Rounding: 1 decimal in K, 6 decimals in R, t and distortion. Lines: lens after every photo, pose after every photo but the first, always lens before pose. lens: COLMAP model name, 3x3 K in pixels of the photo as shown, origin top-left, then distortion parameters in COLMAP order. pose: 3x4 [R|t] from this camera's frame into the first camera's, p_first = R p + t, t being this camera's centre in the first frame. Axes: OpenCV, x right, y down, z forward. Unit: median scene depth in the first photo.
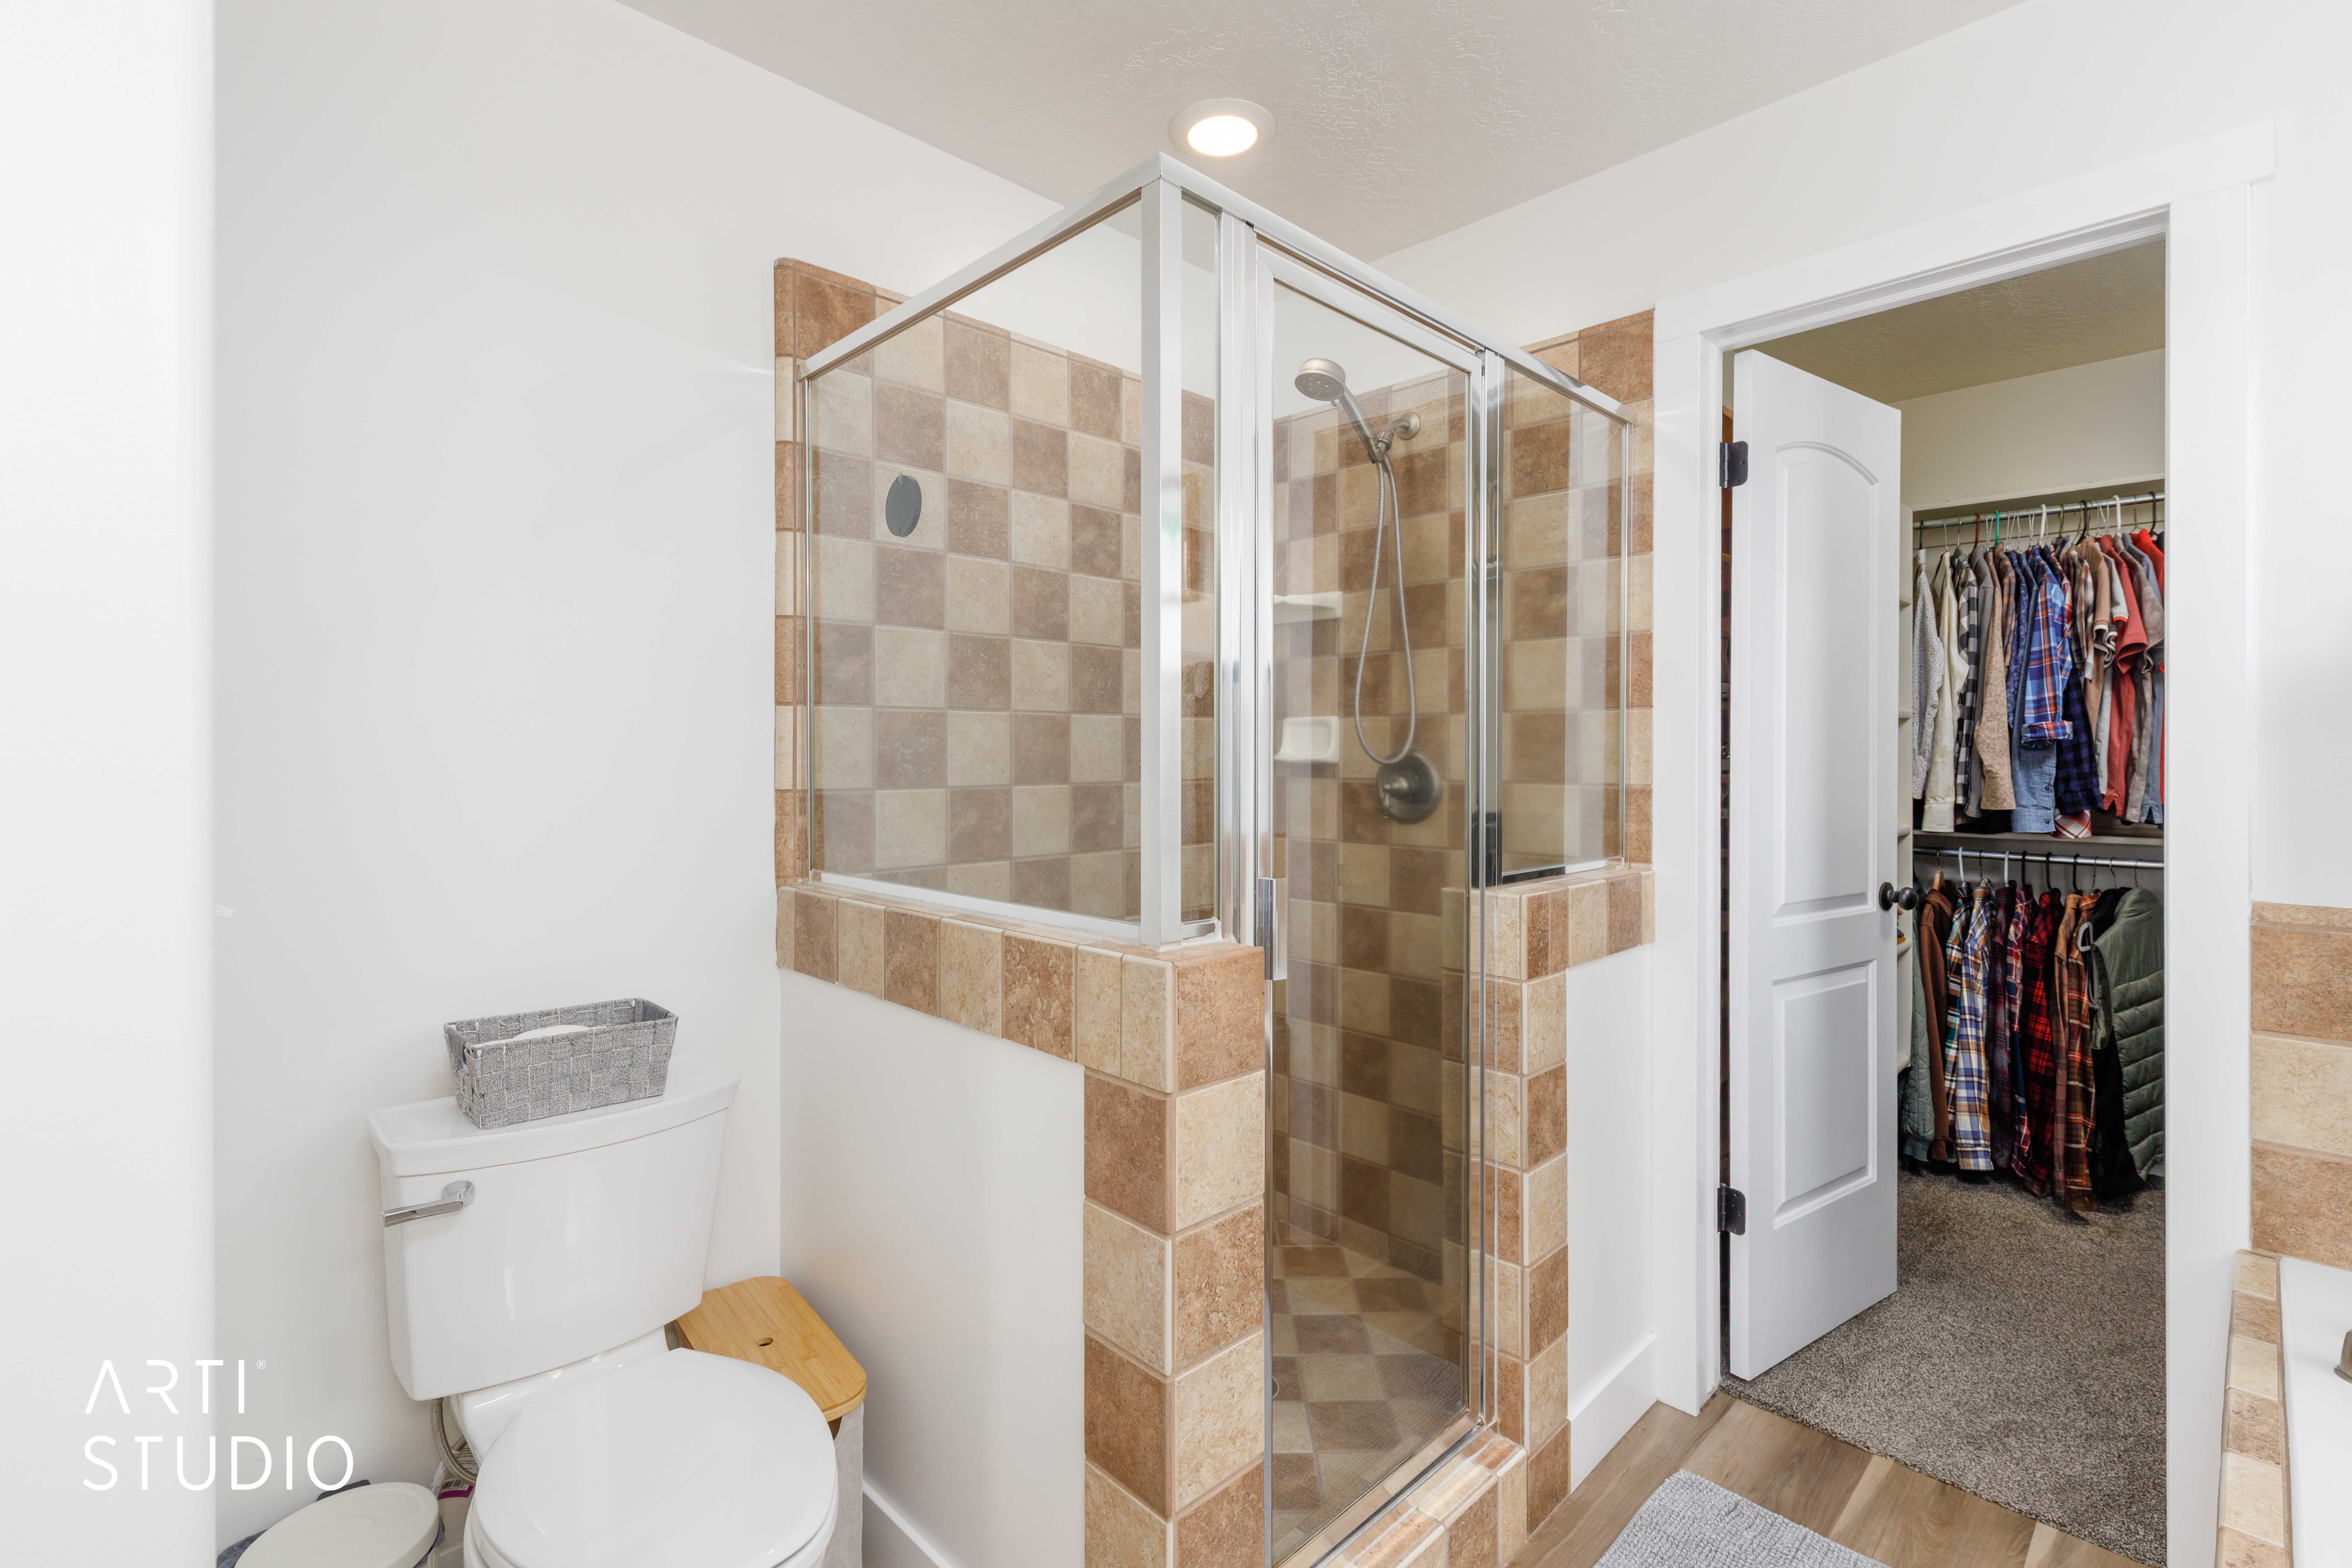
lens RADIAL K [[1063.9, 0, 1181.8], [0, 1063.9, 755.3], [0, 0, 1]] dist [0.006584, -0.000282]
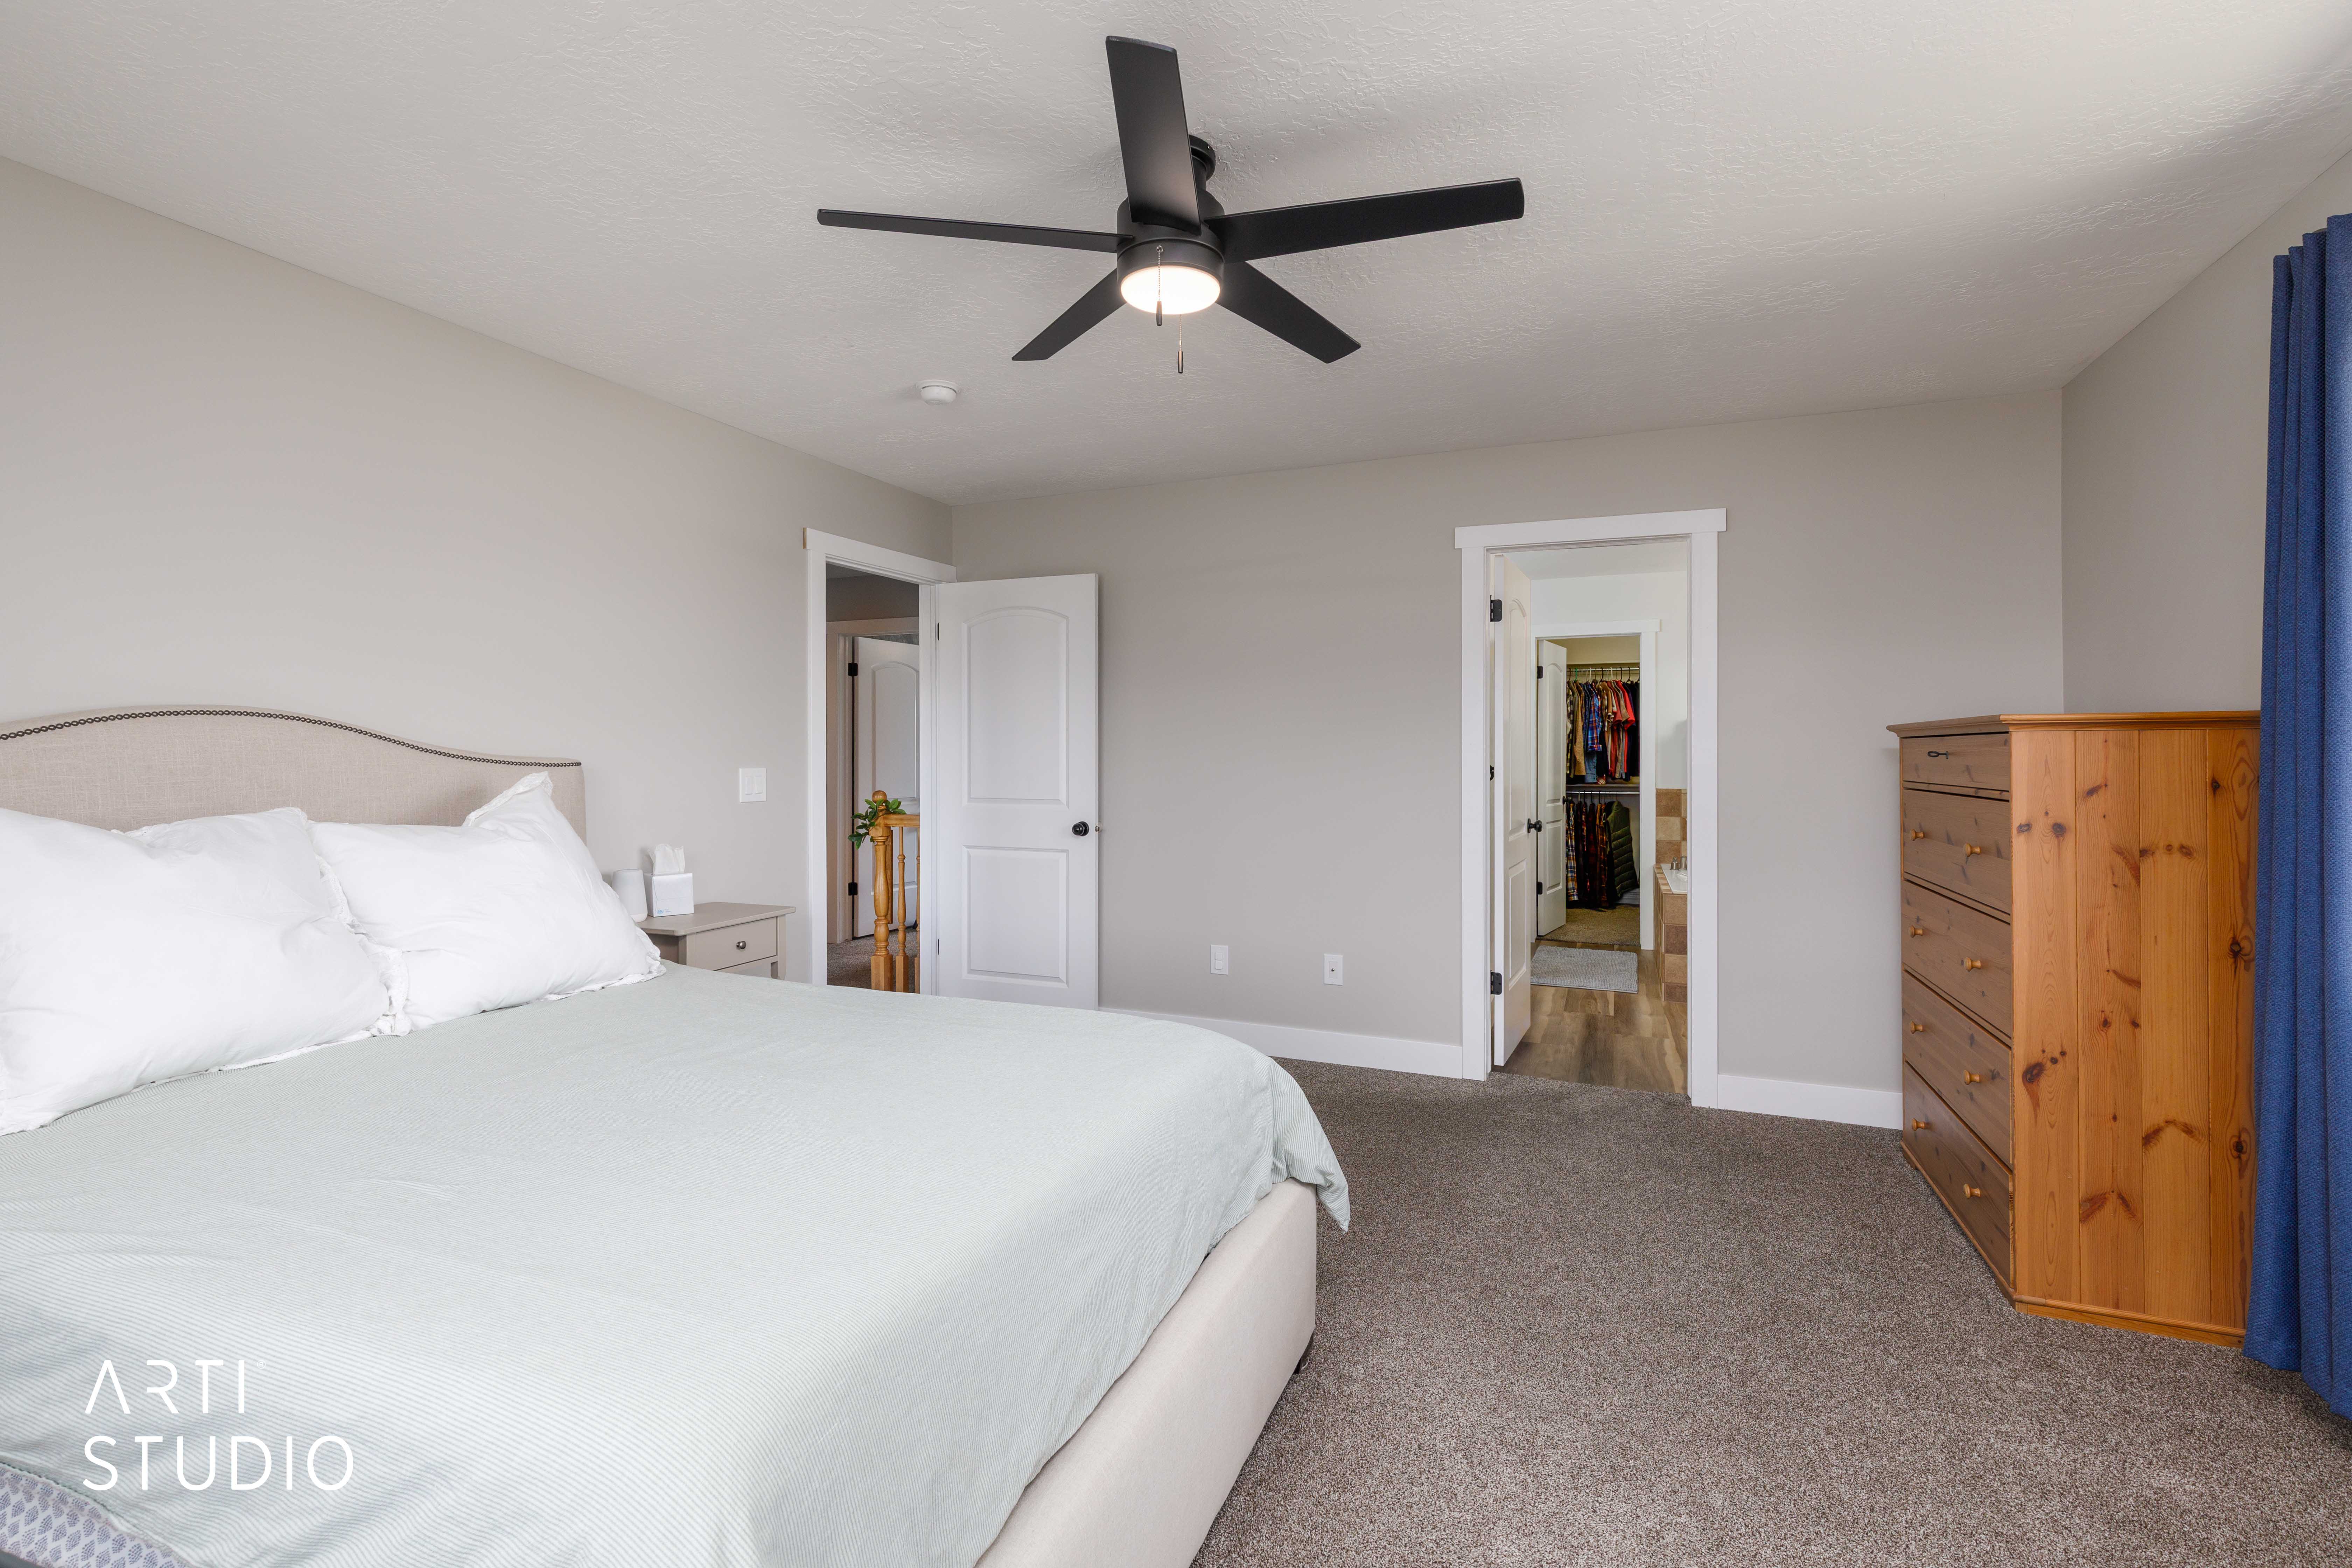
lens RADIAL K [[1063.9, 0, 1179.4], [0, 1063.9, 769.0], [0, 0, 1]] dist [0.006584, -0.000282]
pose [[0.919452, -0.010804, 0.393054, -1.392240], [0.005793, 0.999886, 0.013932, -0.012624], [-0.393160, -0.010533, 0.919410, -1.245661]]
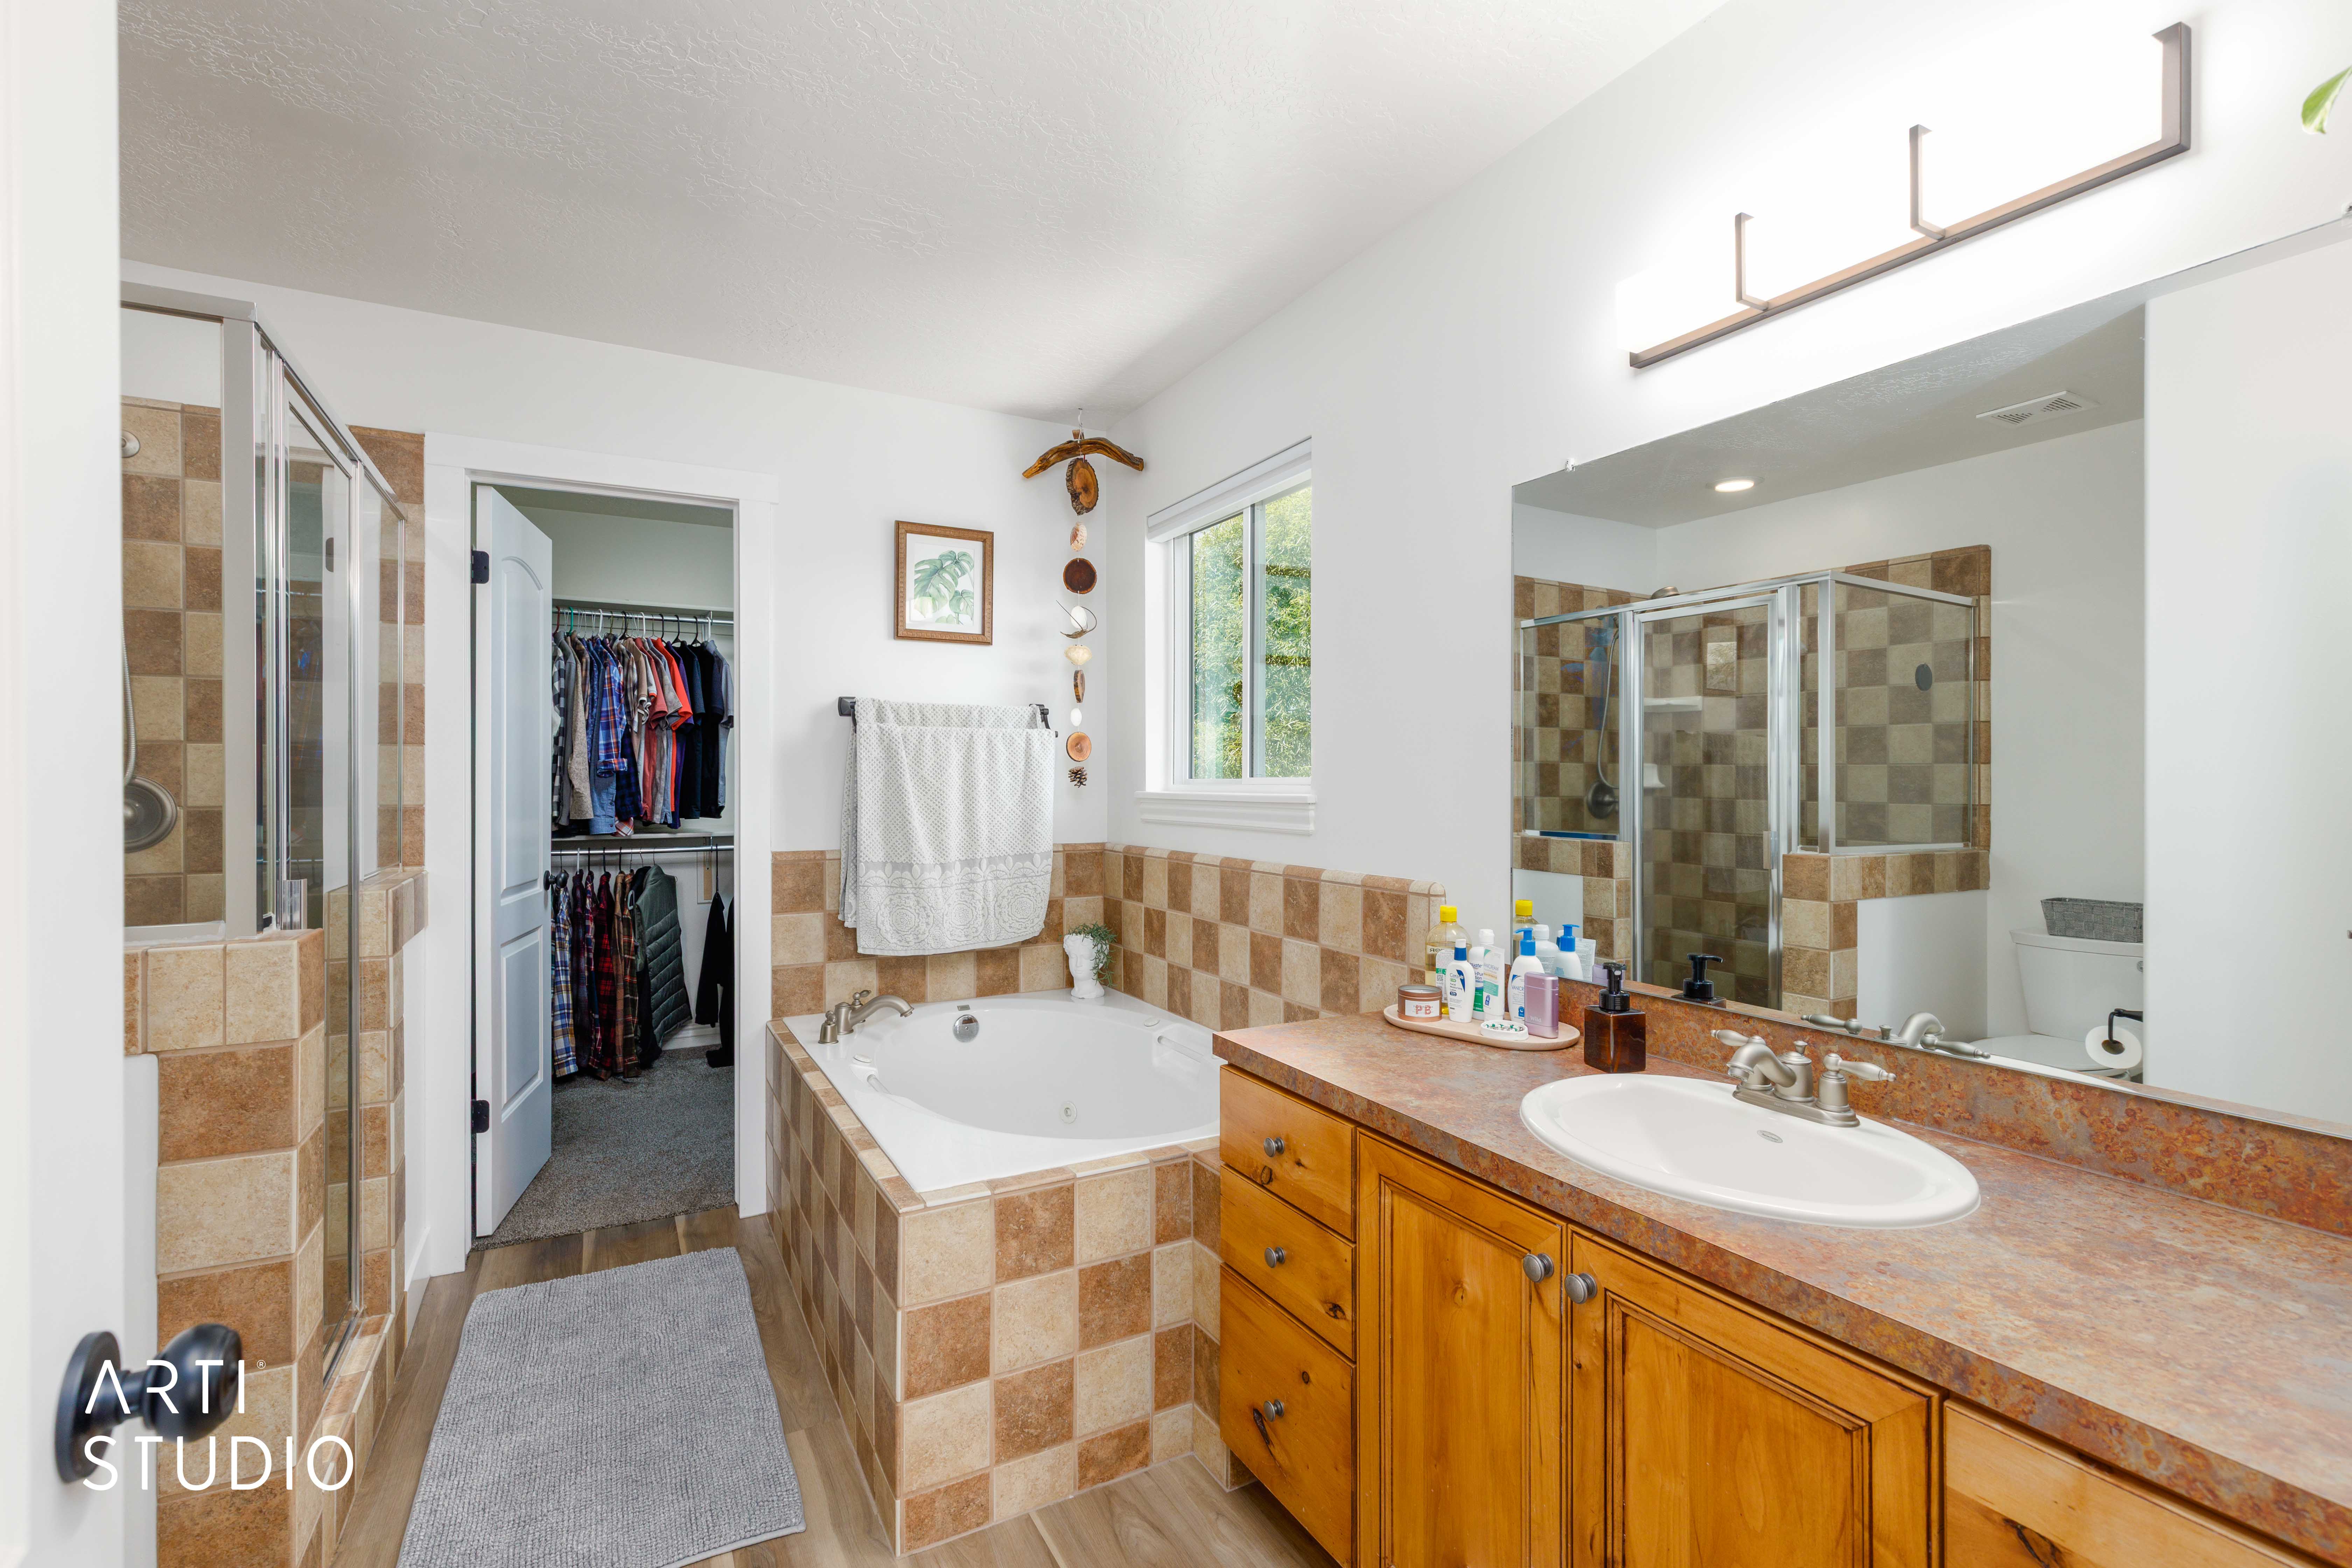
lens RADIAL K [[1063.9, 0, 1173.2], [0, 1063.9, 784.1], [0, 0, 1]] dist [0.006584, -0.000282]
pose [[0.281210, -0.004192, 0.959637, -0.396581], [0.000515, 0.999991, 0.004217, -0.001563], [-0.959646, -0.000692, 0.281210, -0.170141]]
